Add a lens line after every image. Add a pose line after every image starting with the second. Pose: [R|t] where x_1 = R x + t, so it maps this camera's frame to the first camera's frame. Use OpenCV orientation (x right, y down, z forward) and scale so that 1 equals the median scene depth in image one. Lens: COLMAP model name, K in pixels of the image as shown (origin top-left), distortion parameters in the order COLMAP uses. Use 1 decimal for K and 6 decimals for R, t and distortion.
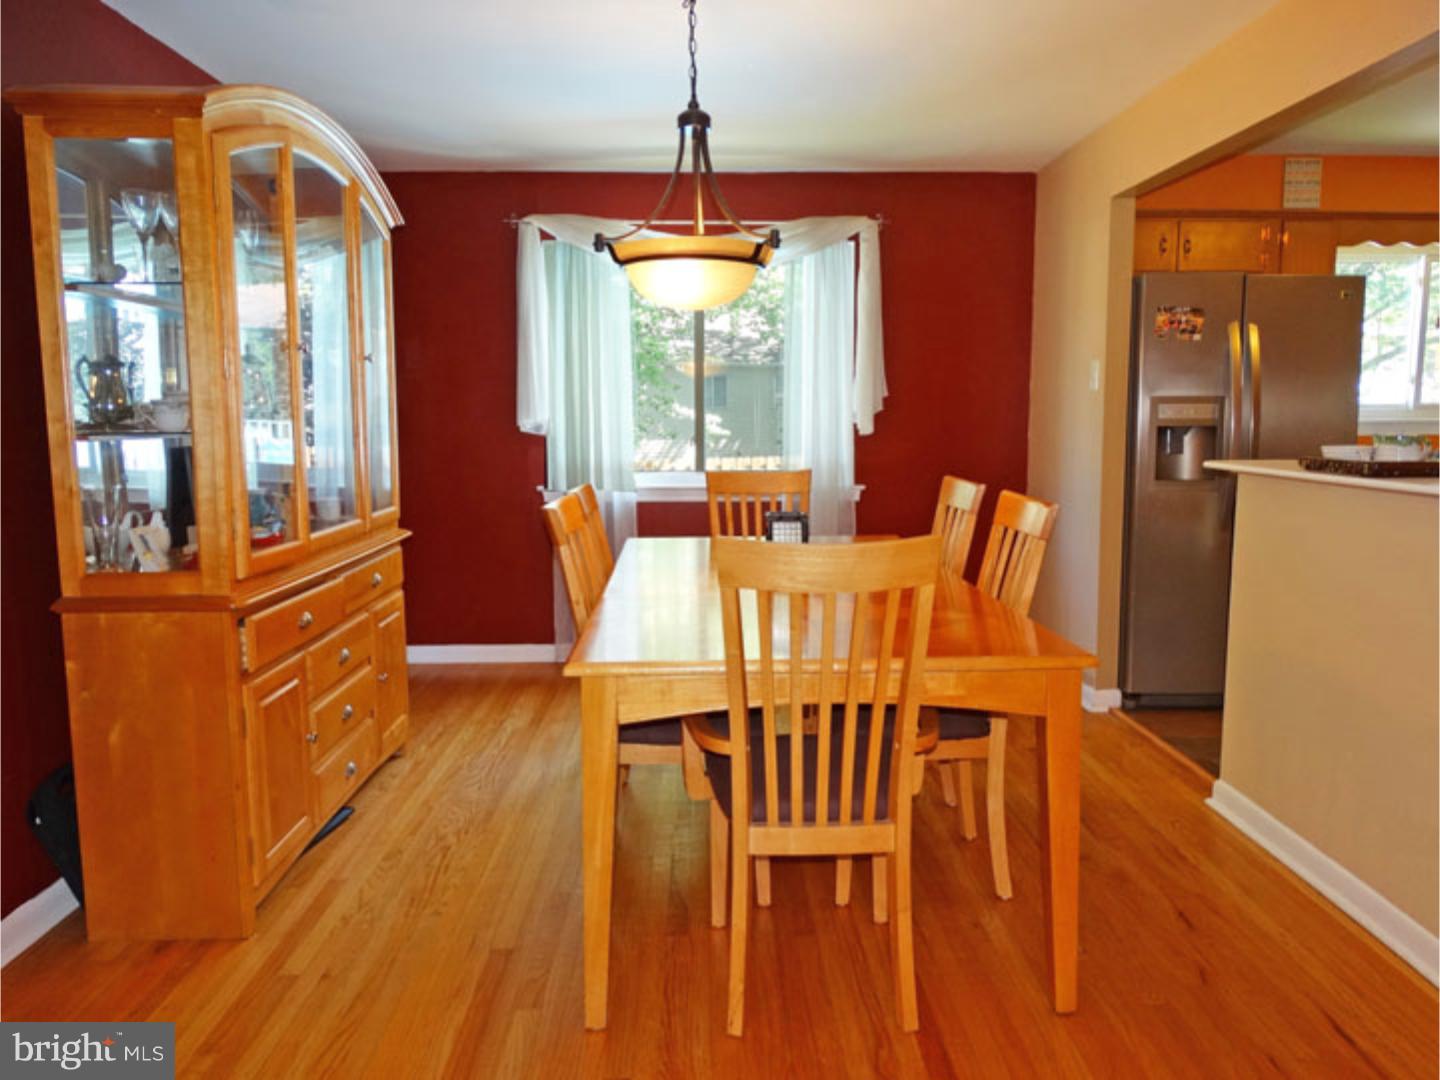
lens RADIAL K [[1027.5, 0, 721.4], [0, 1027.5, 540.3], [0, 0, 1]] dist [0.008214, -0.003014]
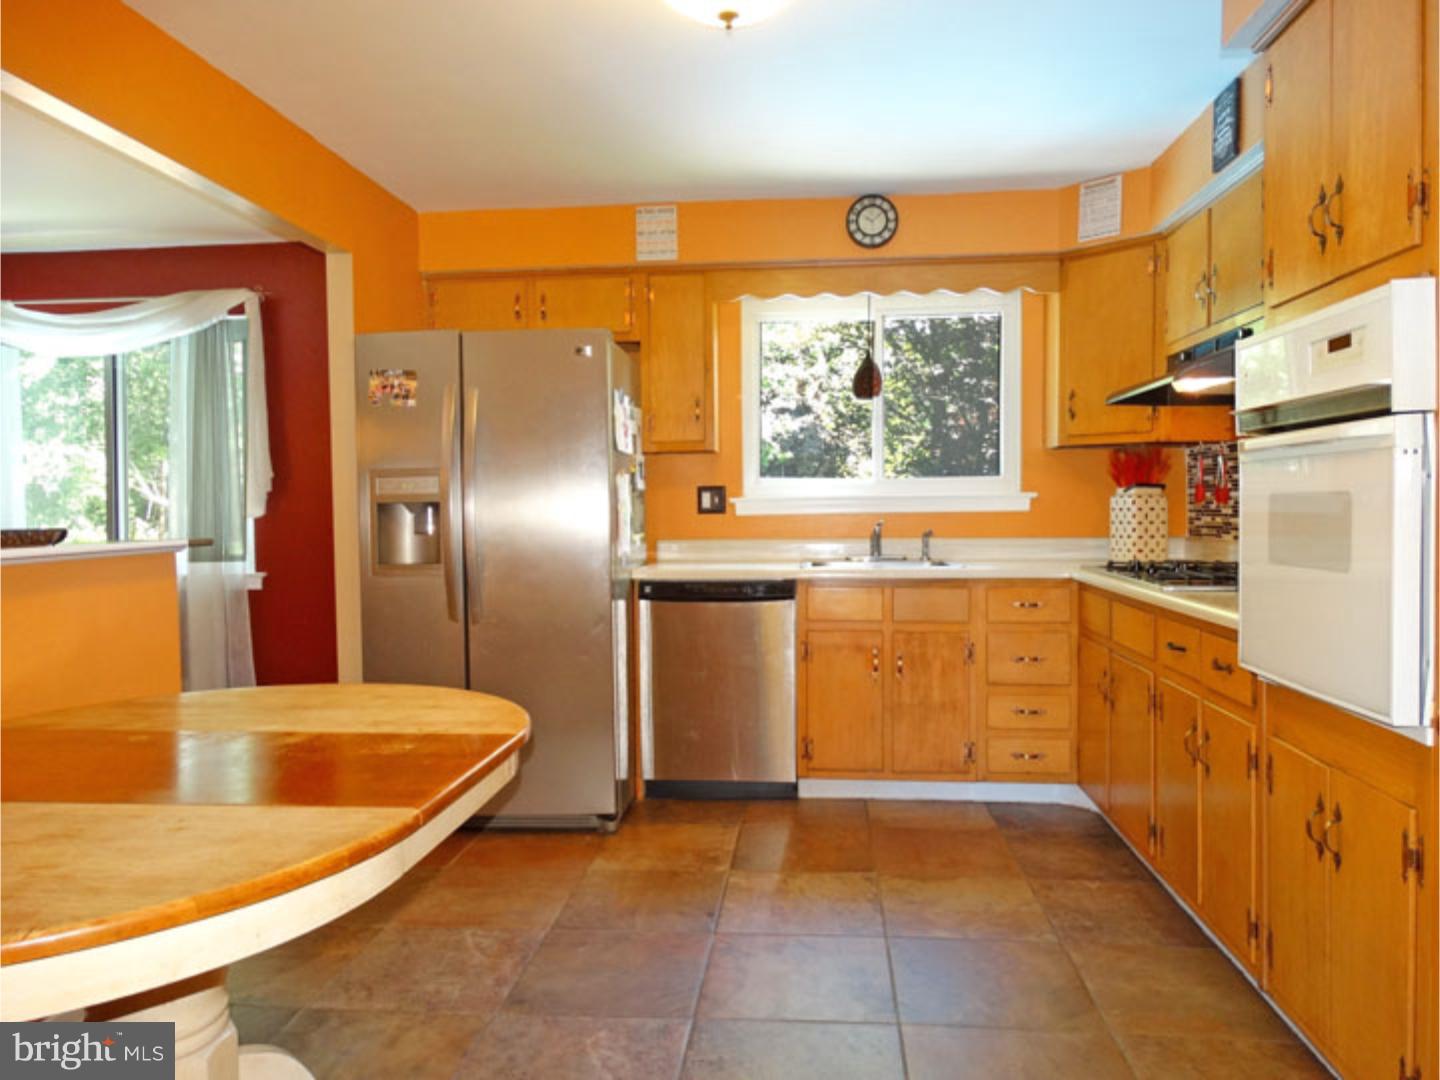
lens RADIAL K [[1027.5, 0, 720.0], [0, 1027.5, 534.2], [0, 0, 1]] dist [0.008214, -0.003014]
pose [[0.992500, -0.010845, -0.121764, 0.726701], [-0.000574, 0.995633, -0.093348, -0.001217], [0.122245, 0.092718, 0.988160, 0.144227]]
